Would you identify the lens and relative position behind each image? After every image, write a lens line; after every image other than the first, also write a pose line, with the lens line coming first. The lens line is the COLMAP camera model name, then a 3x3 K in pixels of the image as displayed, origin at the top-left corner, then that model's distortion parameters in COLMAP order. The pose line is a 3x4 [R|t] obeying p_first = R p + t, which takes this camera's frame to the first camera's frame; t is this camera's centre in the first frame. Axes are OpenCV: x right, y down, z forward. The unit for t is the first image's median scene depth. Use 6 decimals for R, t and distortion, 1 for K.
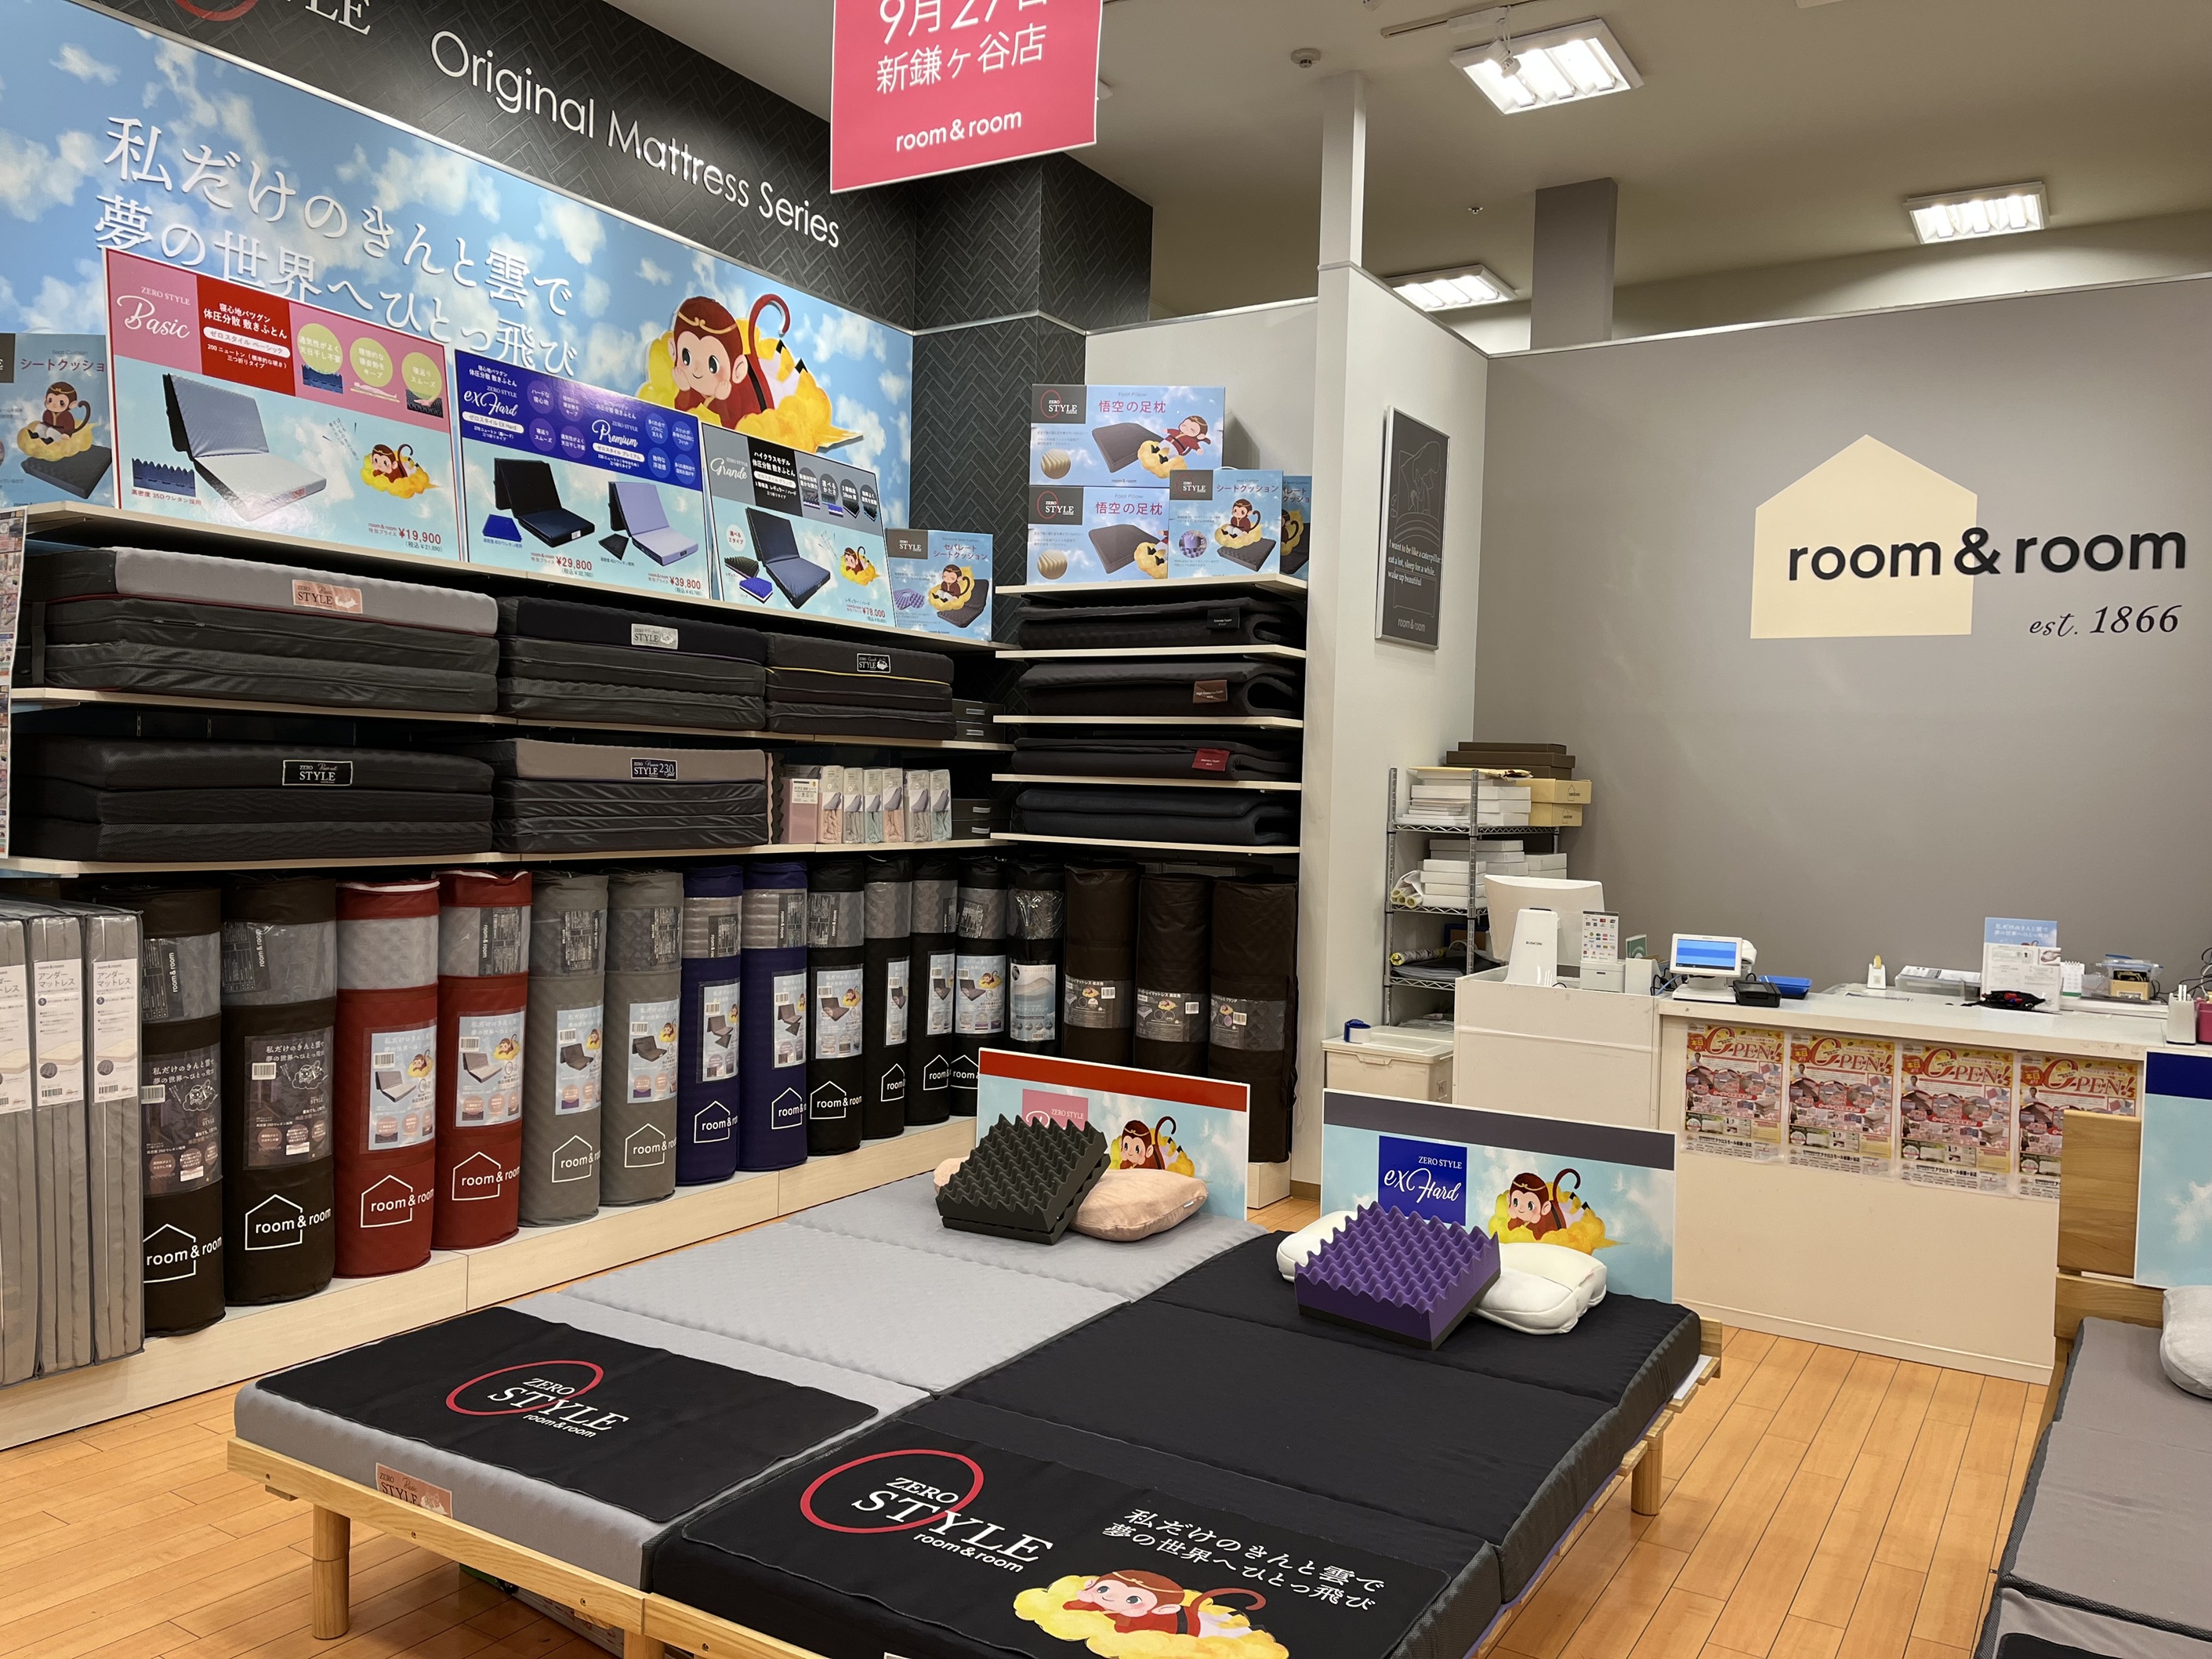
lens RADIAL K [[1667.7, 0, 1106.0], [0, 1667.7, 829.5], [0, 0, 1]] dist [0.065062, -0.100867]
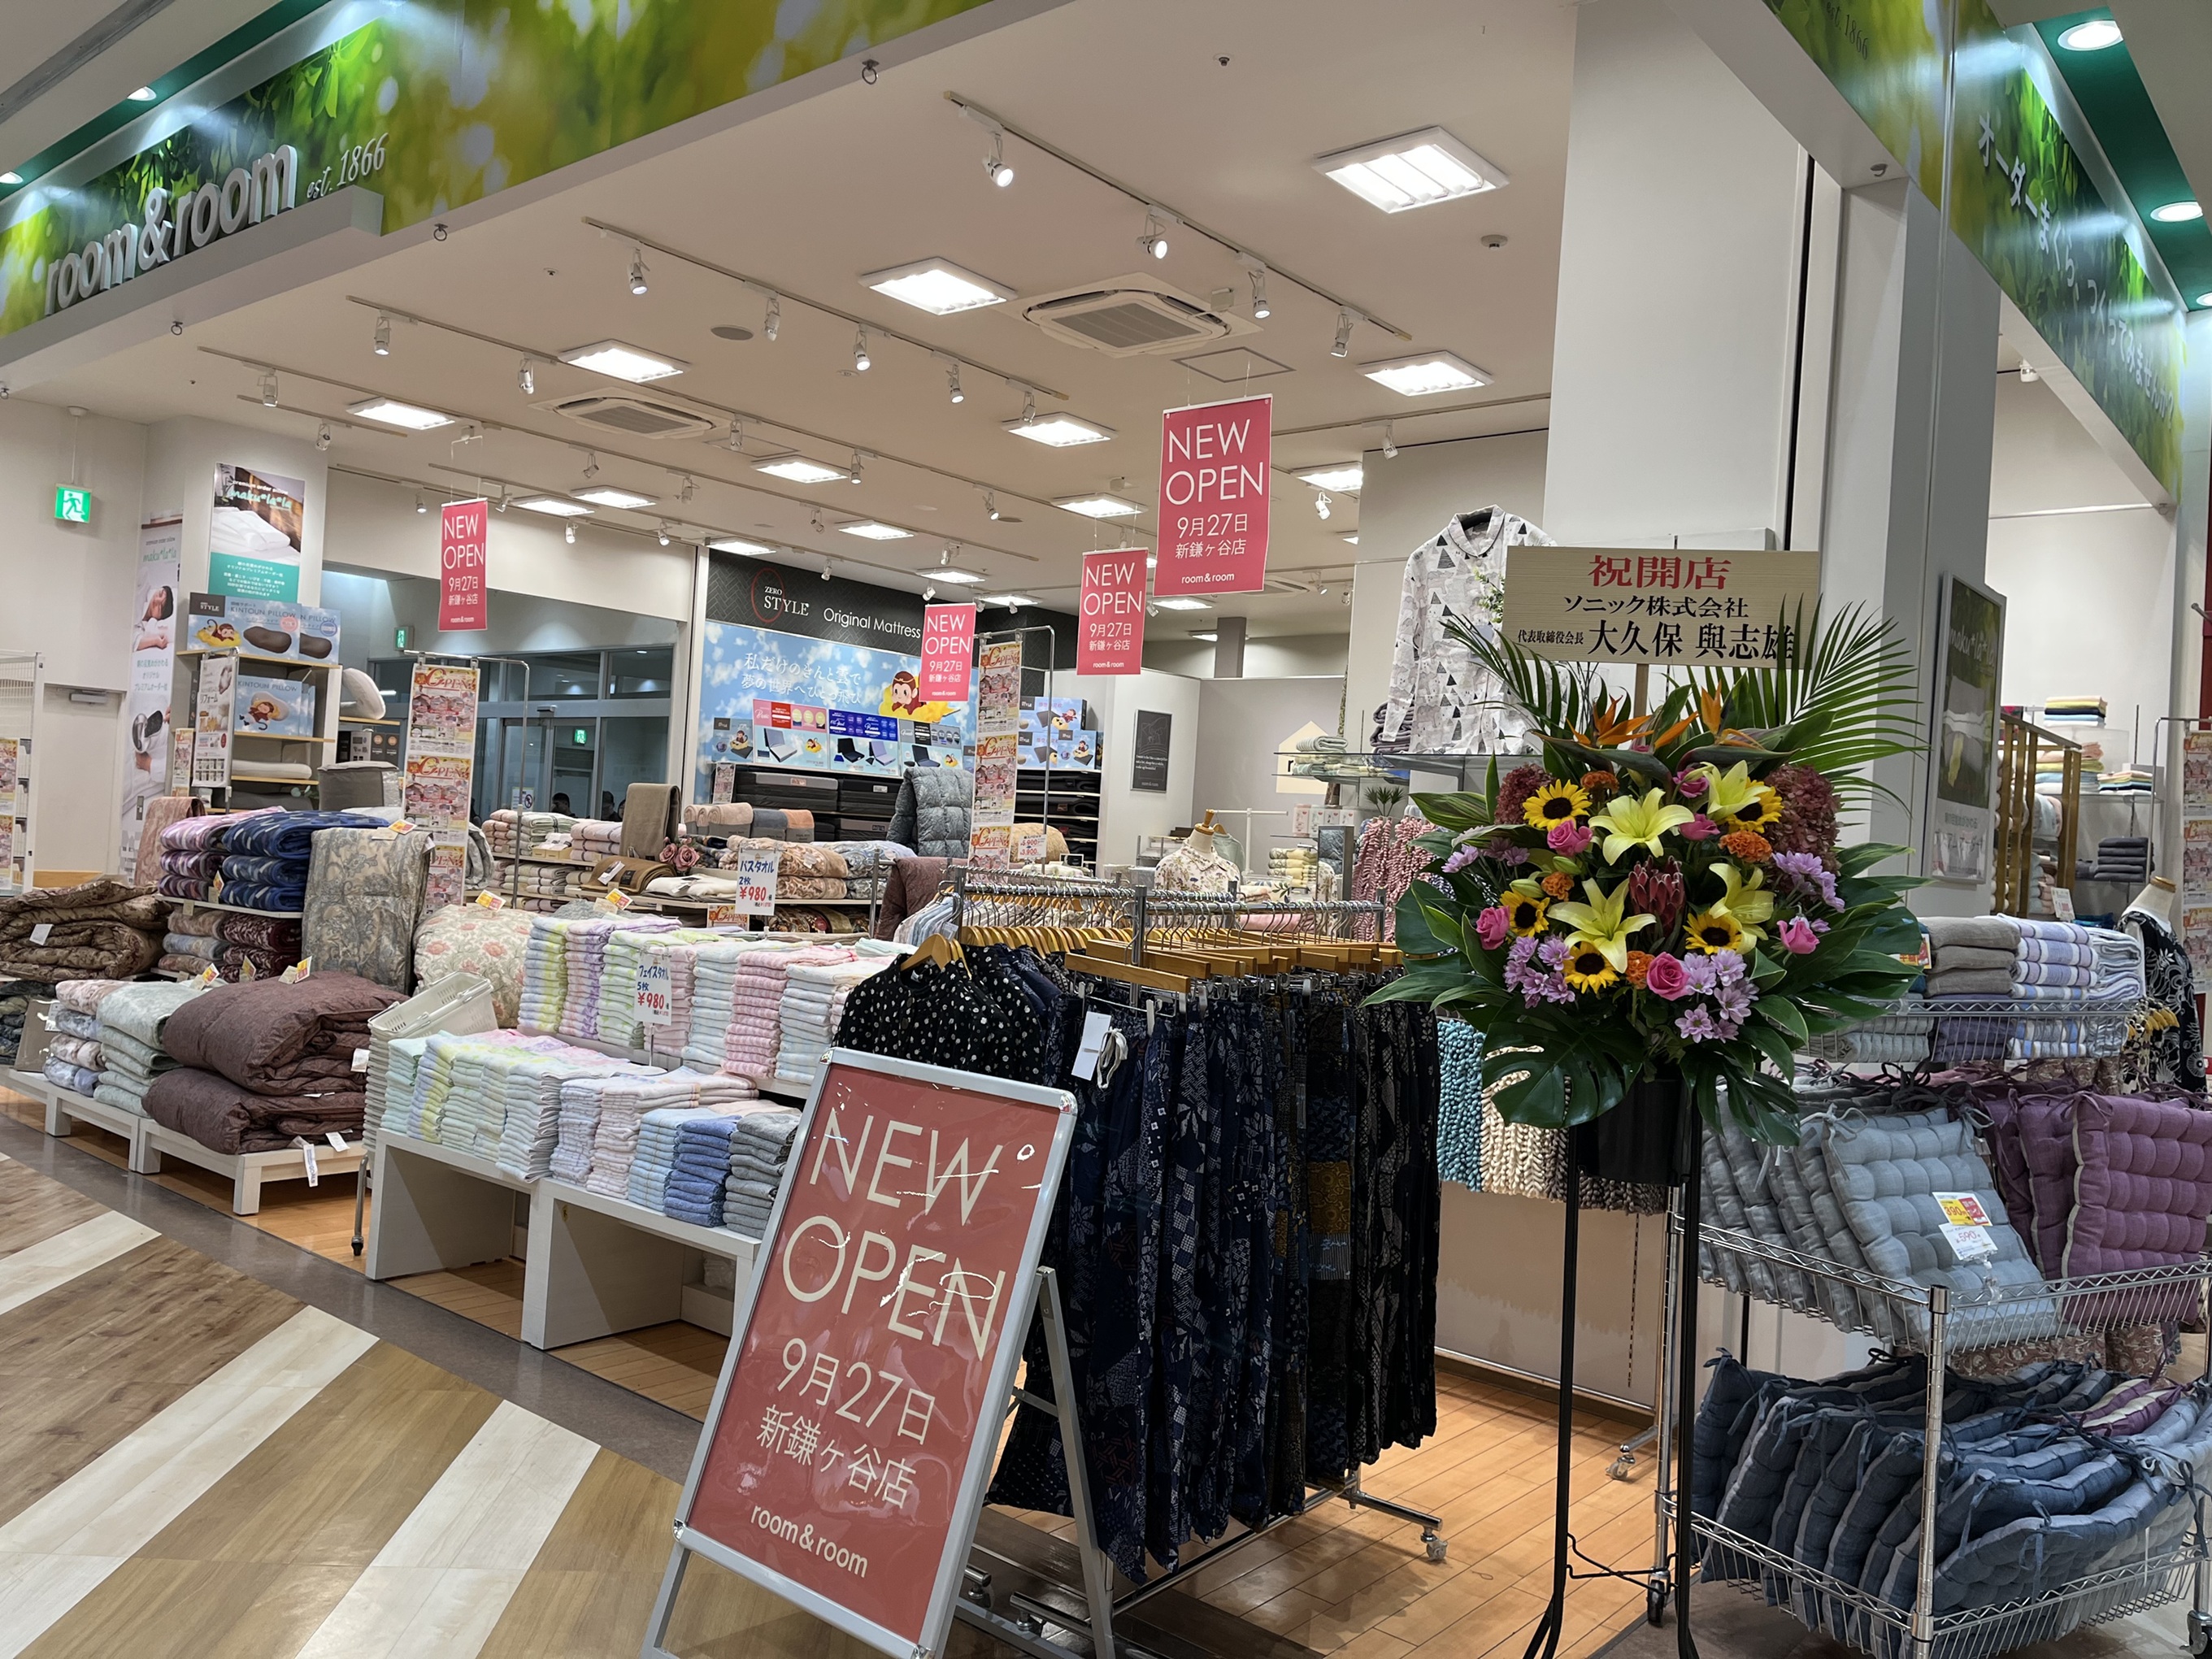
lens RADIAL K [[1667.4, 0, 1106.0], [0, 1667.4, 829.5], [0, 0, 1]] dist [0.065062, -0.100867]
pose [[0.989166, 0.029449, -0.143819, 0.638723], [-0.035448, 0.998597, -0.039326, 0.078982], [0.142459, 0.043998, 0.988822, -2.163342]]
